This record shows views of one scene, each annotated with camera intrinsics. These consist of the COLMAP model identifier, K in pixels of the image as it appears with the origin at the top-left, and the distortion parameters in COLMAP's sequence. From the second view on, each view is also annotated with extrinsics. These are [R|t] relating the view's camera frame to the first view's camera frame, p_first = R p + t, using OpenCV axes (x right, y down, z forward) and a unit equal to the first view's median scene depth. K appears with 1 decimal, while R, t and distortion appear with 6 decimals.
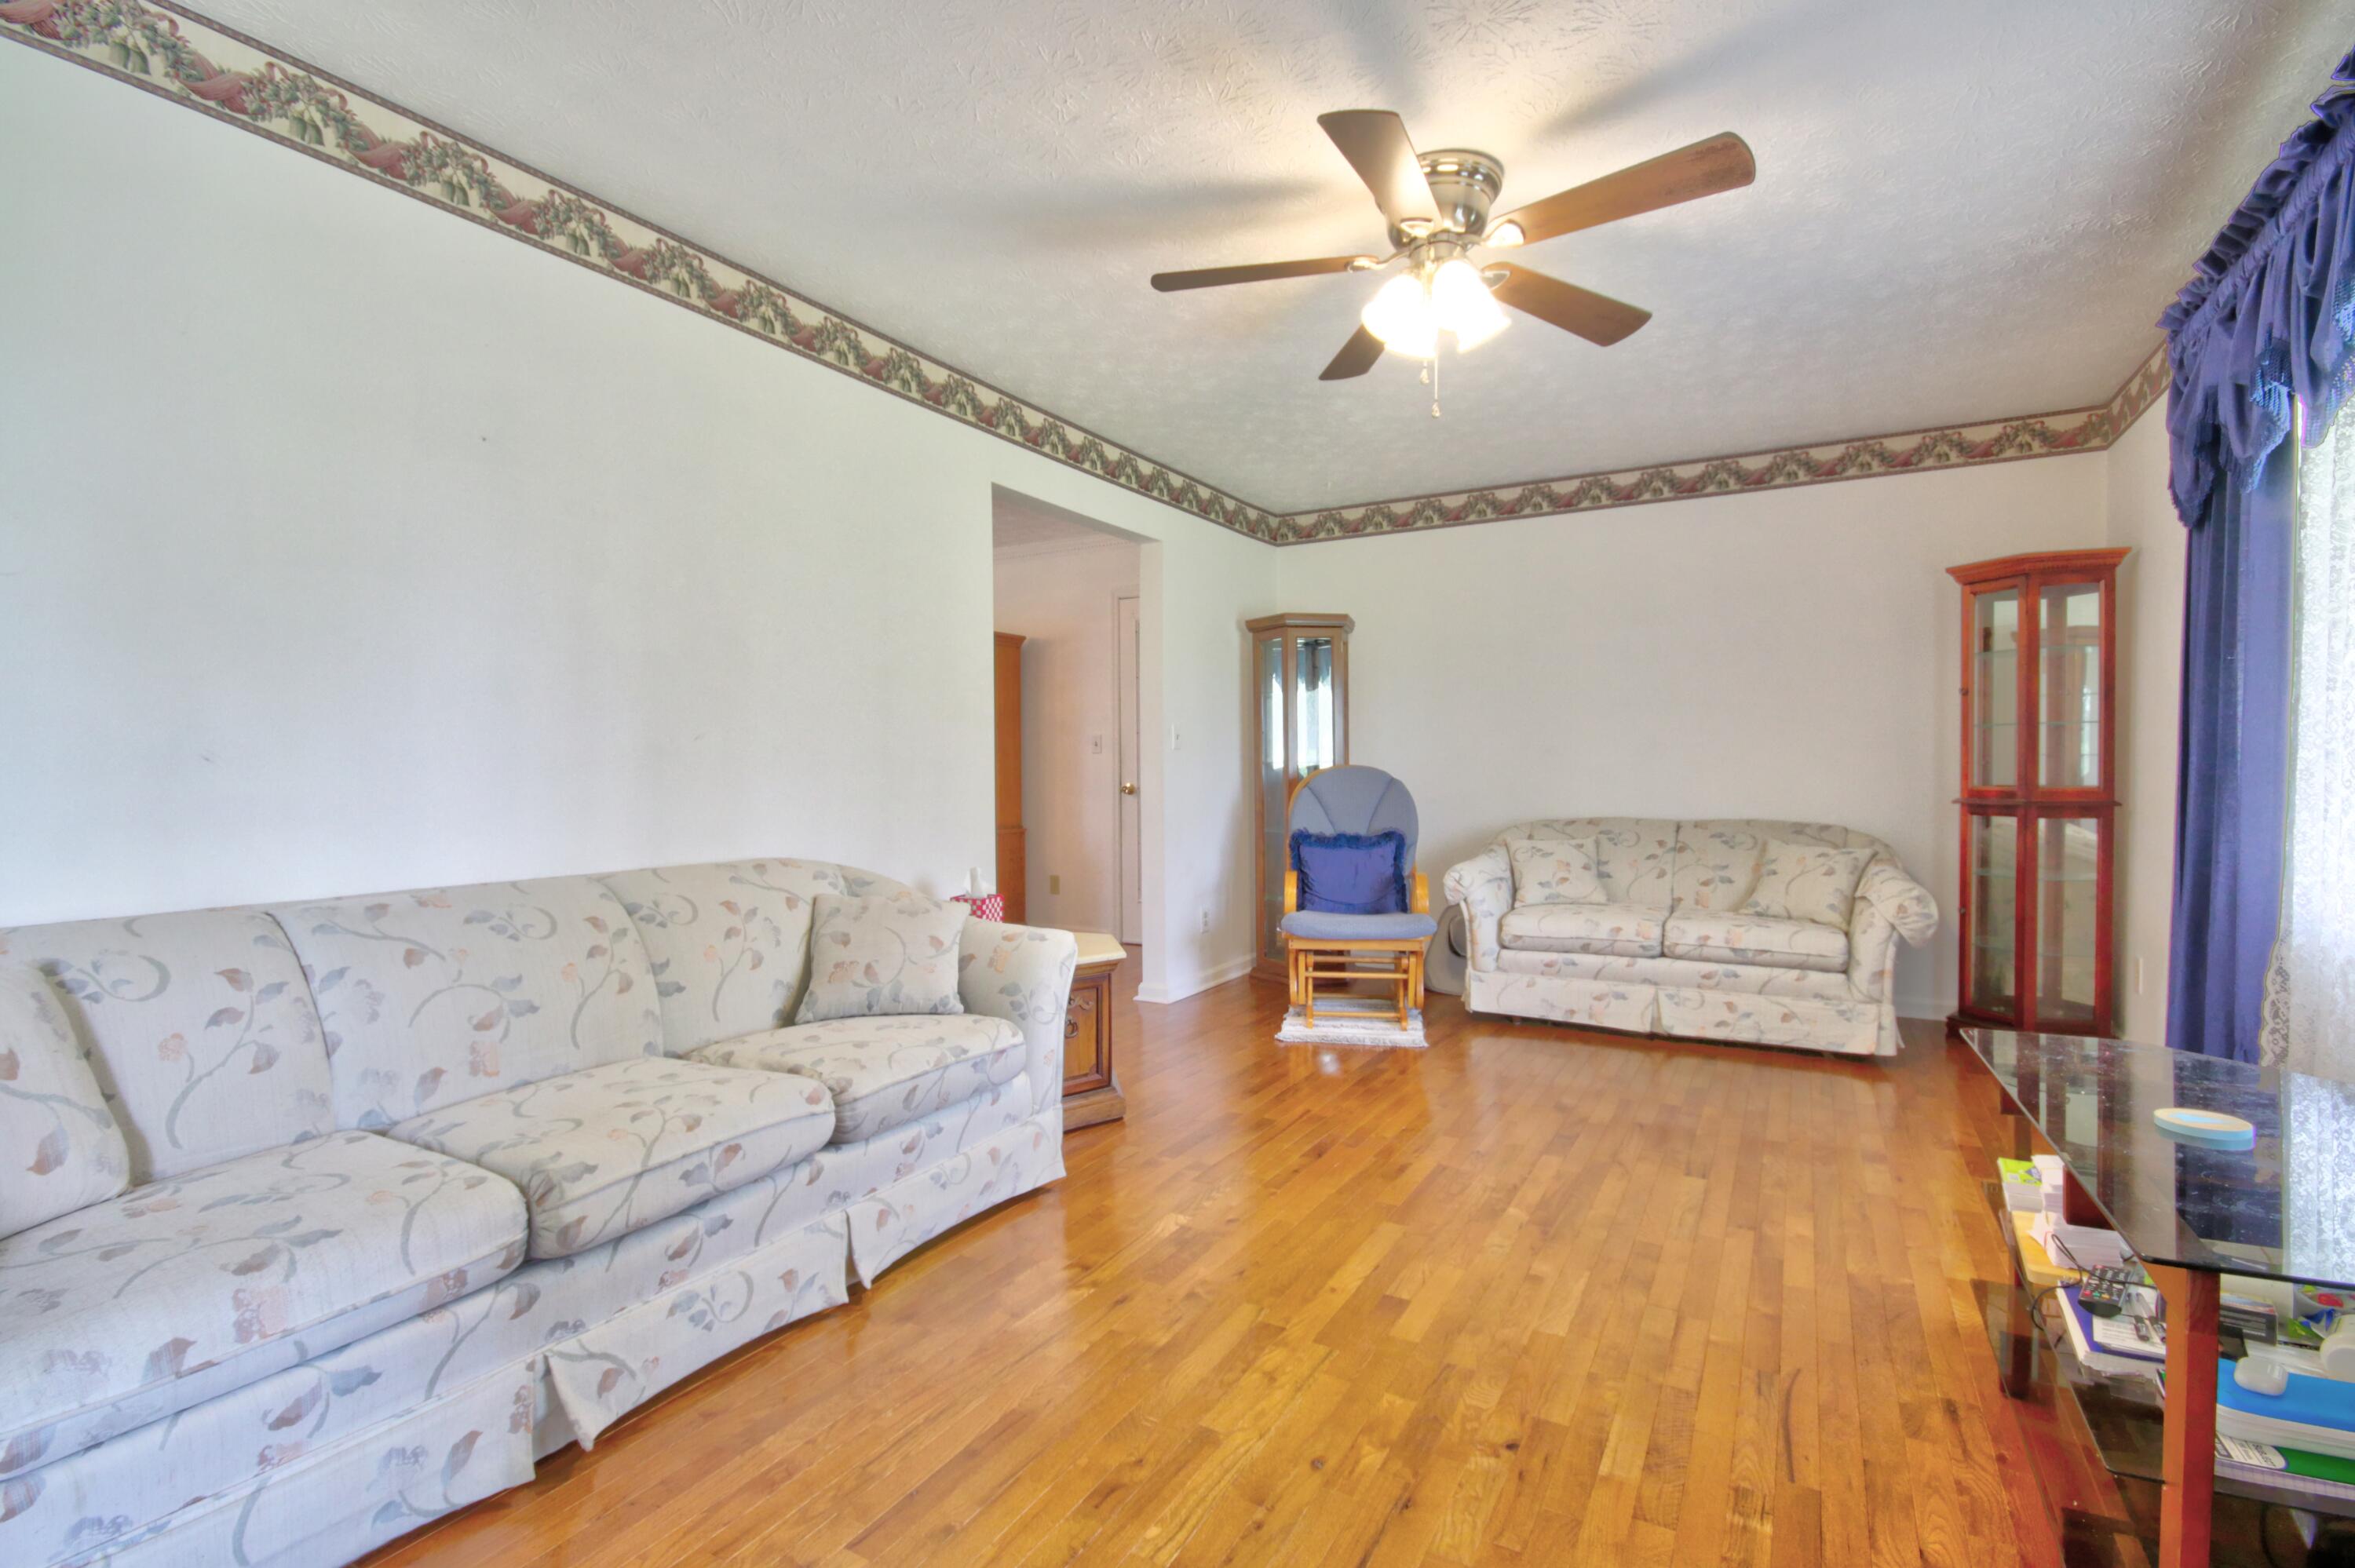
lens RADIAL K [[1078.8, 0, 1157.2], [0, 1078.8, 790.4], [0, 0, 1]] dist [0.051040, -0.030514]
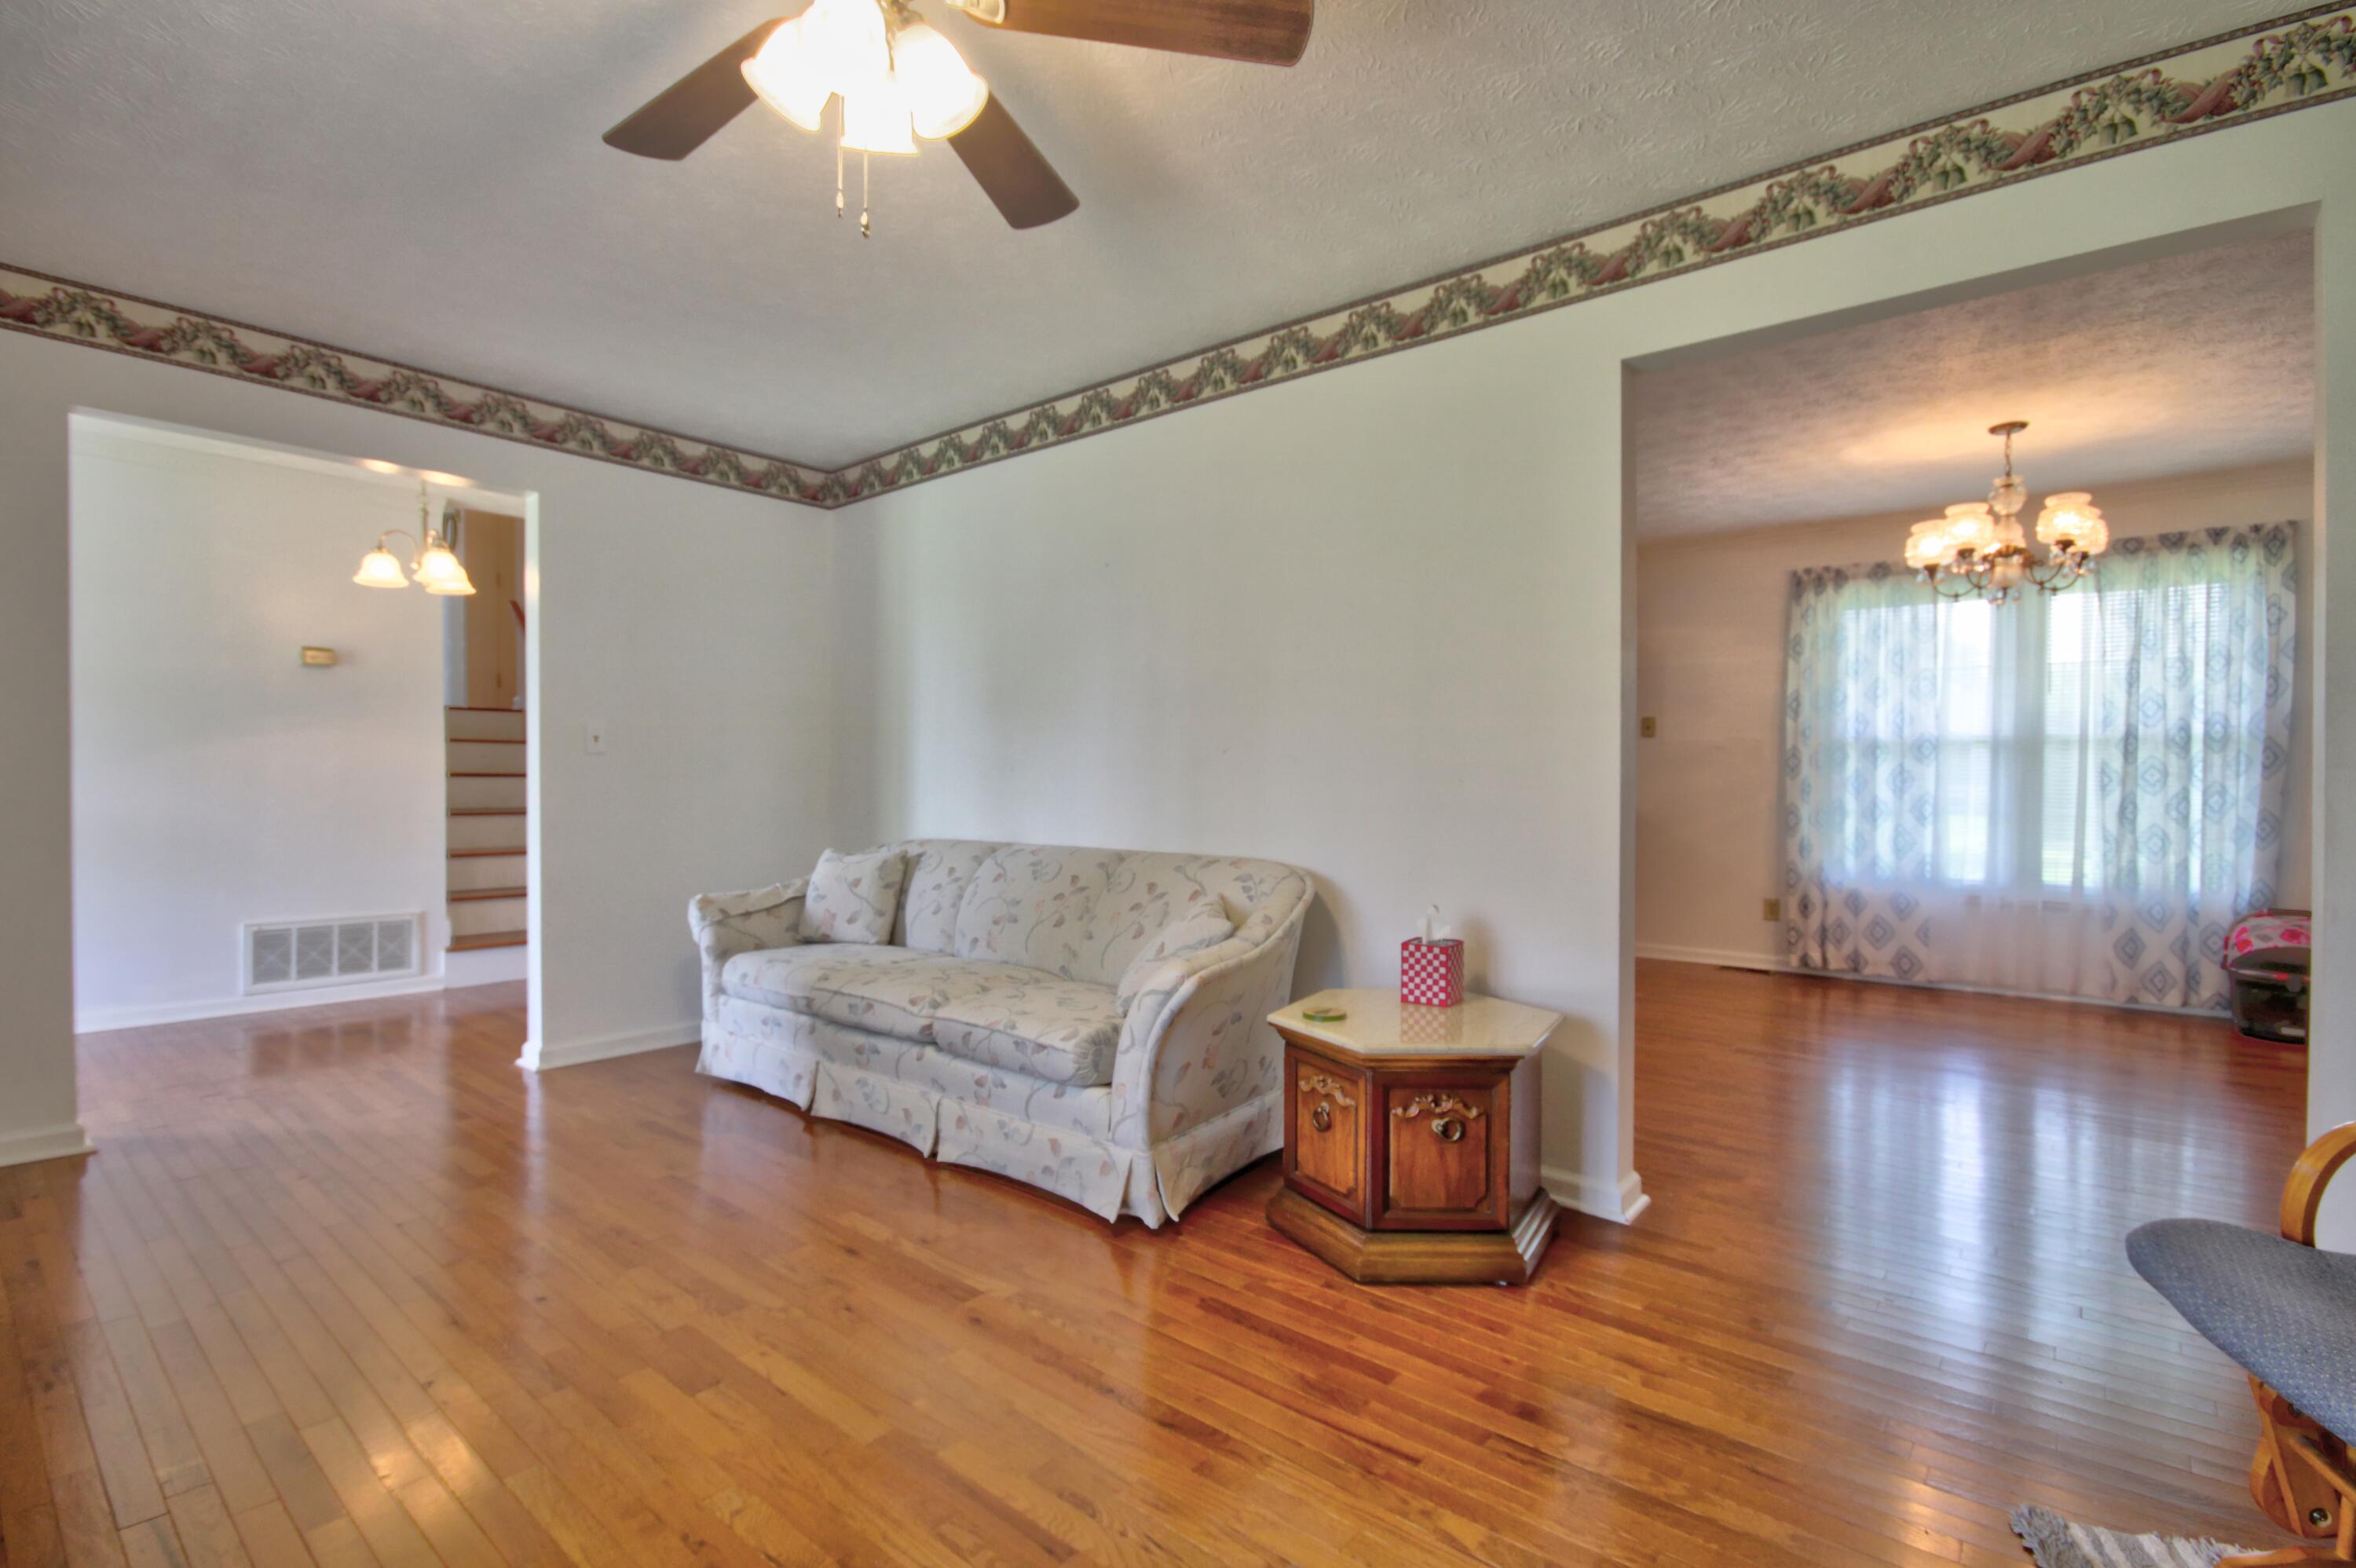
lens RADIAL K [[1079.3, 0, 1157.7], [0, 1079.3, 790.4], [0, 0, 1]] dist [0.051040, -0.030514]
pose [[-0.157029, 0.017309, -0.987442, 0.944291], [-0.029579, 0.999315, 0.022221, -0.037032], [0.987151, 0.032697, -0.156409, 1.367798]]
